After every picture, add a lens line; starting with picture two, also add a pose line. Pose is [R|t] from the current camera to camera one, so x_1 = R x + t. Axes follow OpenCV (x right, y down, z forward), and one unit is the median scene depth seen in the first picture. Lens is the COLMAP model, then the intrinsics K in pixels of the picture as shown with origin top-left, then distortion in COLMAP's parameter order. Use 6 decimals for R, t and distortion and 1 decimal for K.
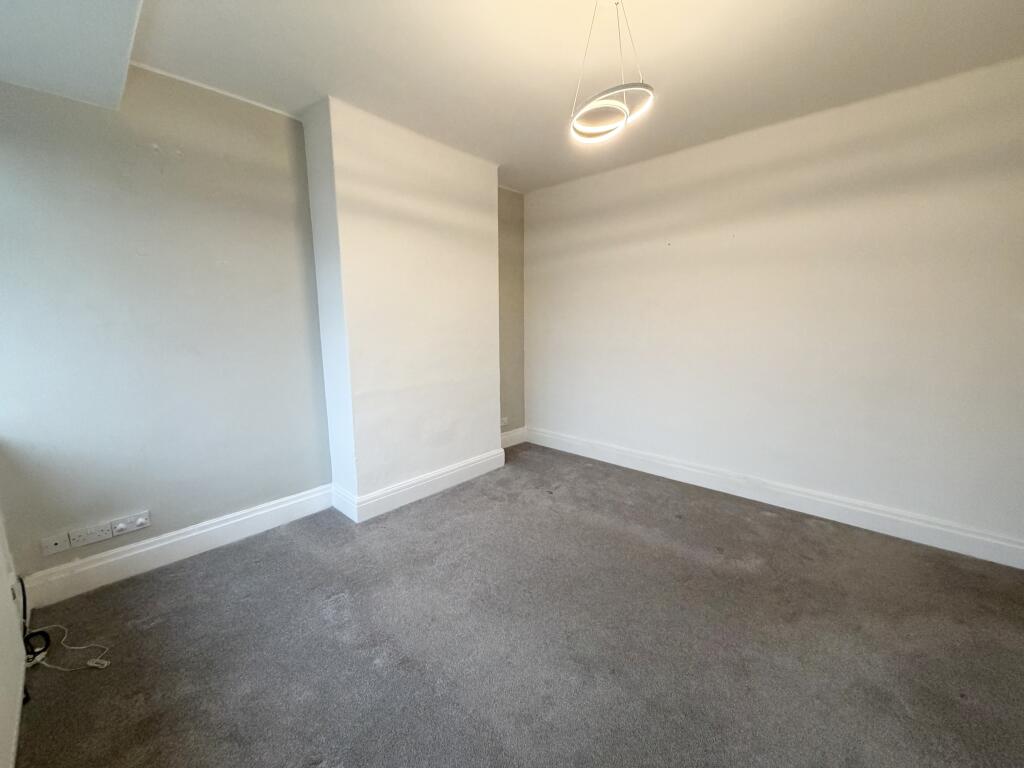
lens RADIAL K [[406.8, 0, 510.1], [0, 406.8, 380.0], [0, 0, 1]] dist [-0.001327, -0.000151]
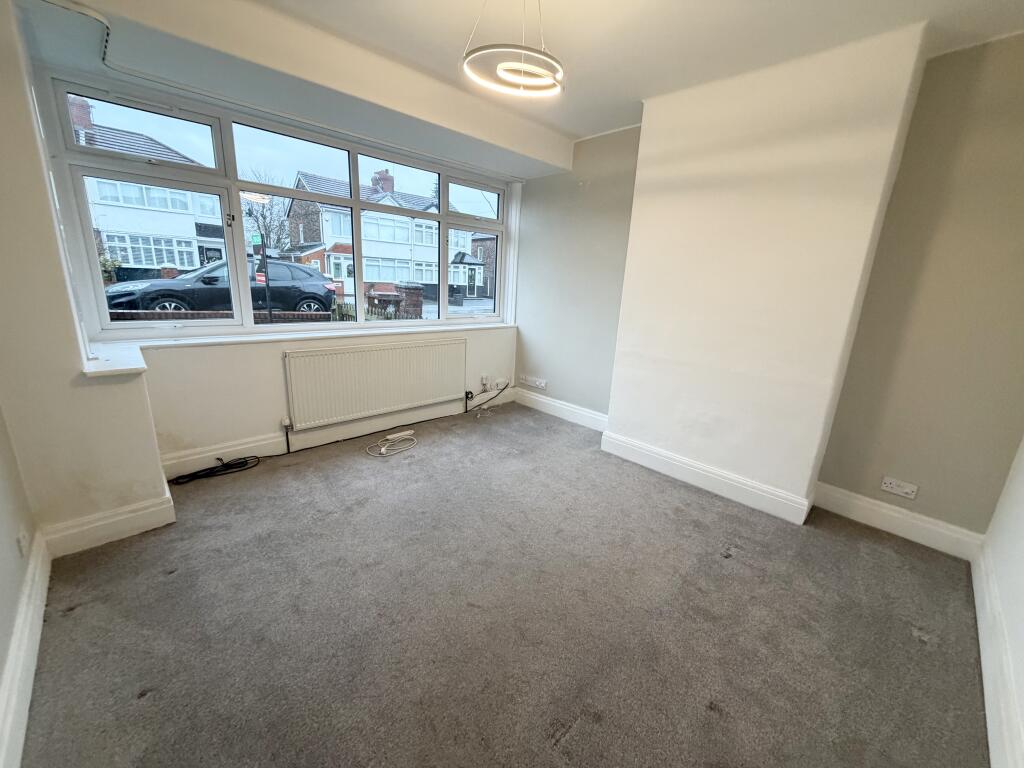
lens RADIAL K [[410.7, 0, 512.0], [0, 410.7, 384.0], [0, 0, 1]] dist [0.009928, -0.000041]
pose [[-0.061898, 0.264360, -0.962436, 0.896401], [-0.183147, 0.944903, 0.271323, -0.155337], [0.981135, 0.193061, -0.010070, 0.735421]]
